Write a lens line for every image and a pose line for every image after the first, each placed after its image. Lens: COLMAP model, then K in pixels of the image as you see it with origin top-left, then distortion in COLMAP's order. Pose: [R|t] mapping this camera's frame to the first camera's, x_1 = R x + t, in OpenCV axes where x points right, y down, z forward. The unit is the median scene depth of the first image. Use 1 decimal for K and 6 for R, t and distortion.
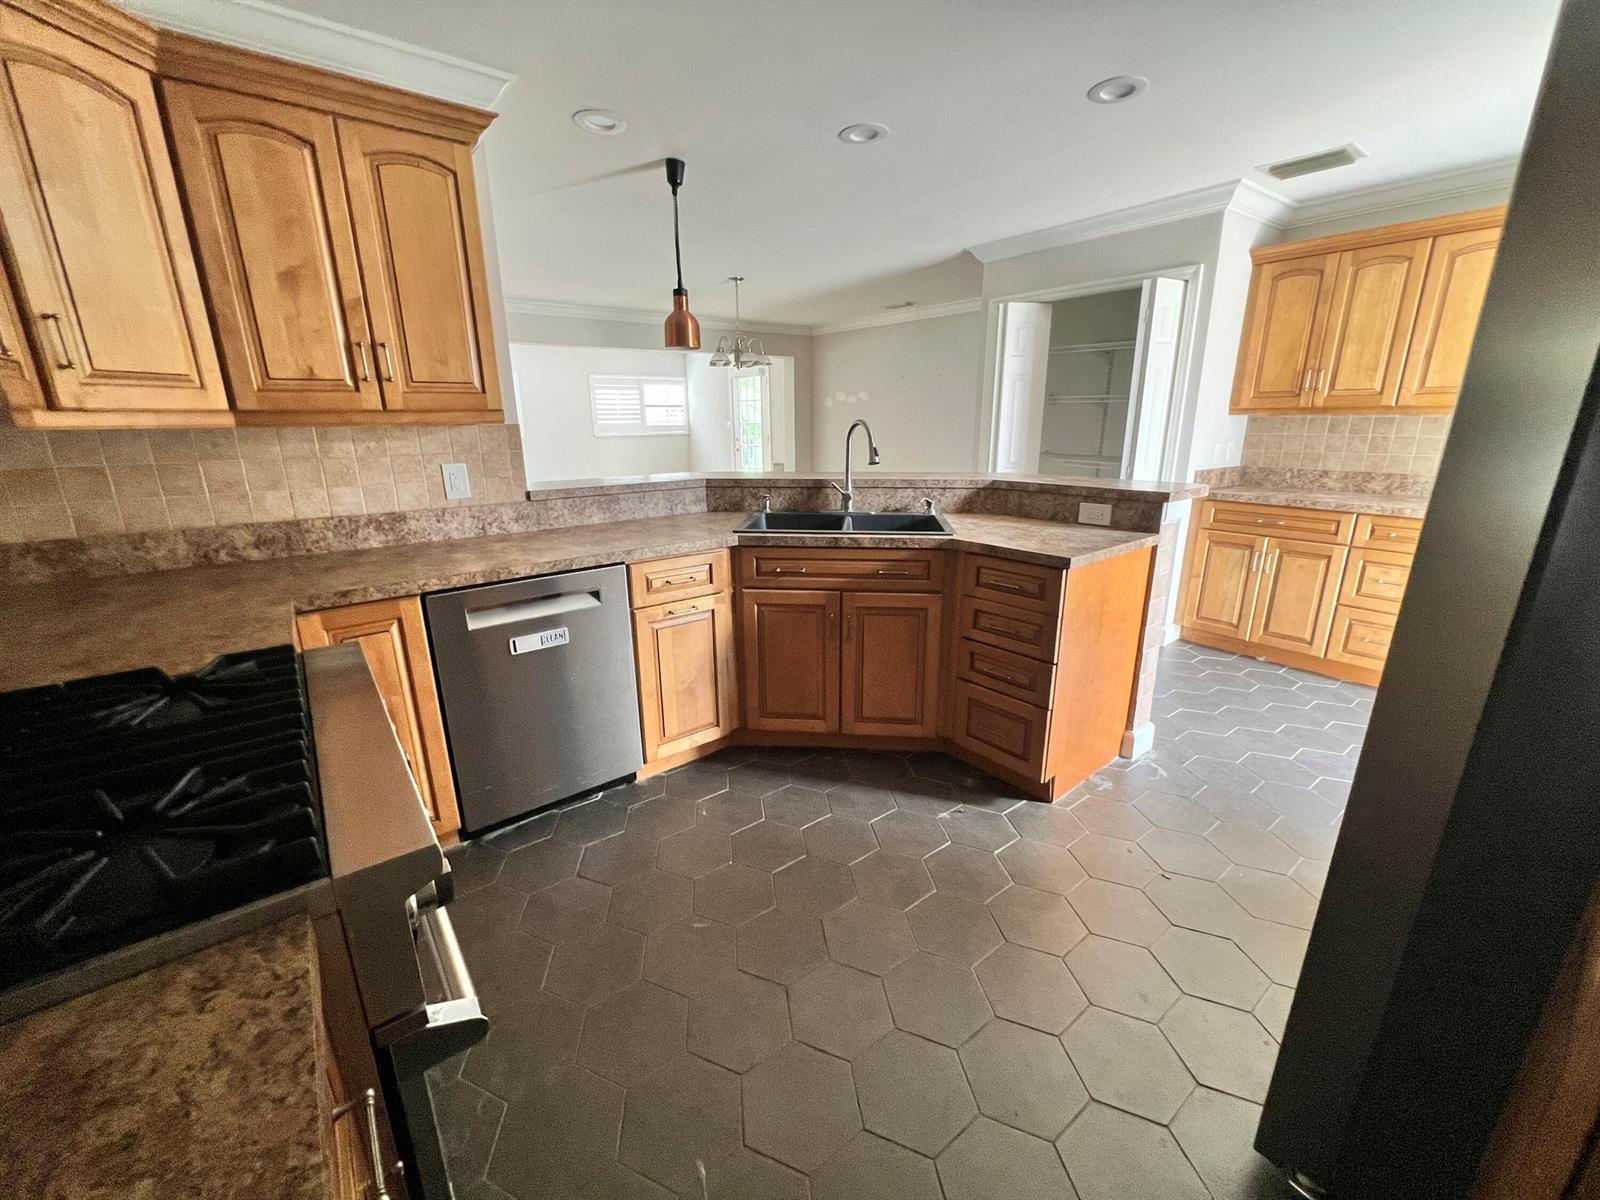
lens RADIAL K [[644.9, 0, 793.7], [0, 644.9, 594.6], [0, 0, 1]] dist [0.000032, -0.000023]
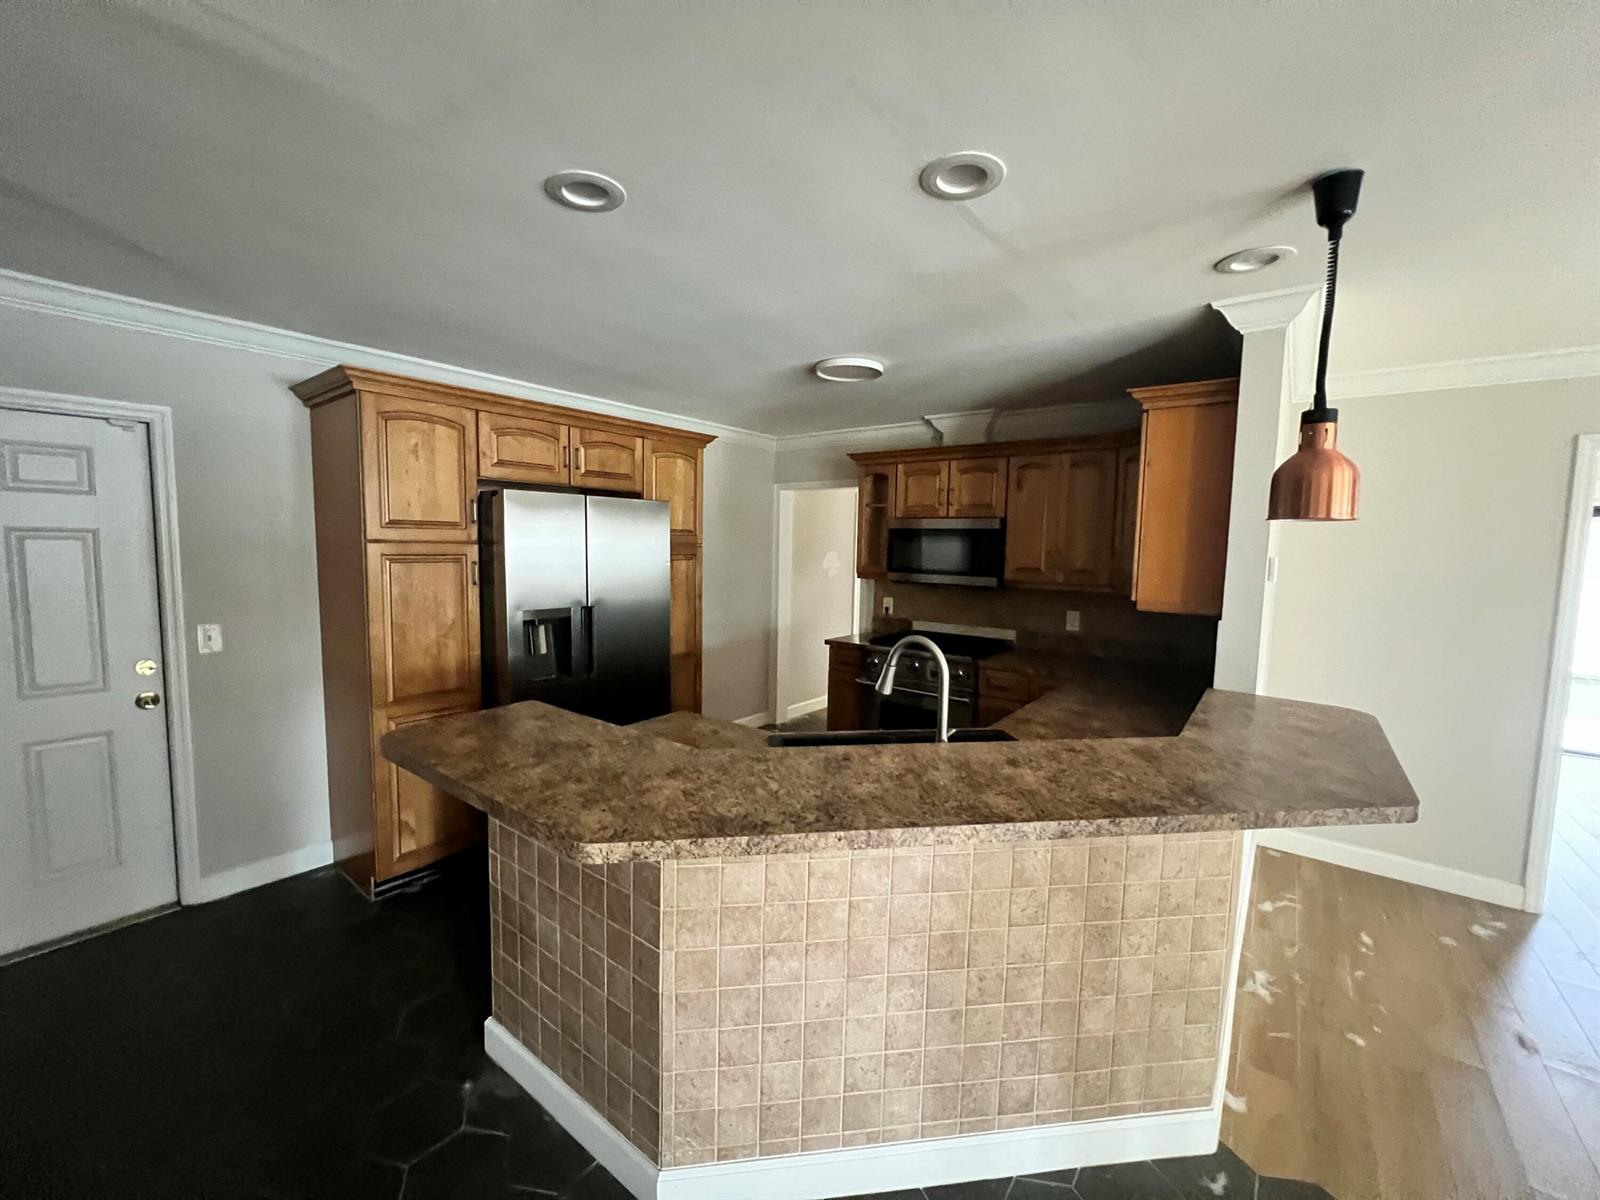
lens RADIAL K [[641.3, 0, 797.8], [0, 641.3, 599.8], [0, 0, 1]] dist [-0.000206, 0.000065]
pose [[-0.970111, 0.010807, -0.242422, 0.479993], [-0.075351, 0.936208, 0.343273, -0.659965], [0.230667, 0.351280, -0.907411, 1.963046]]
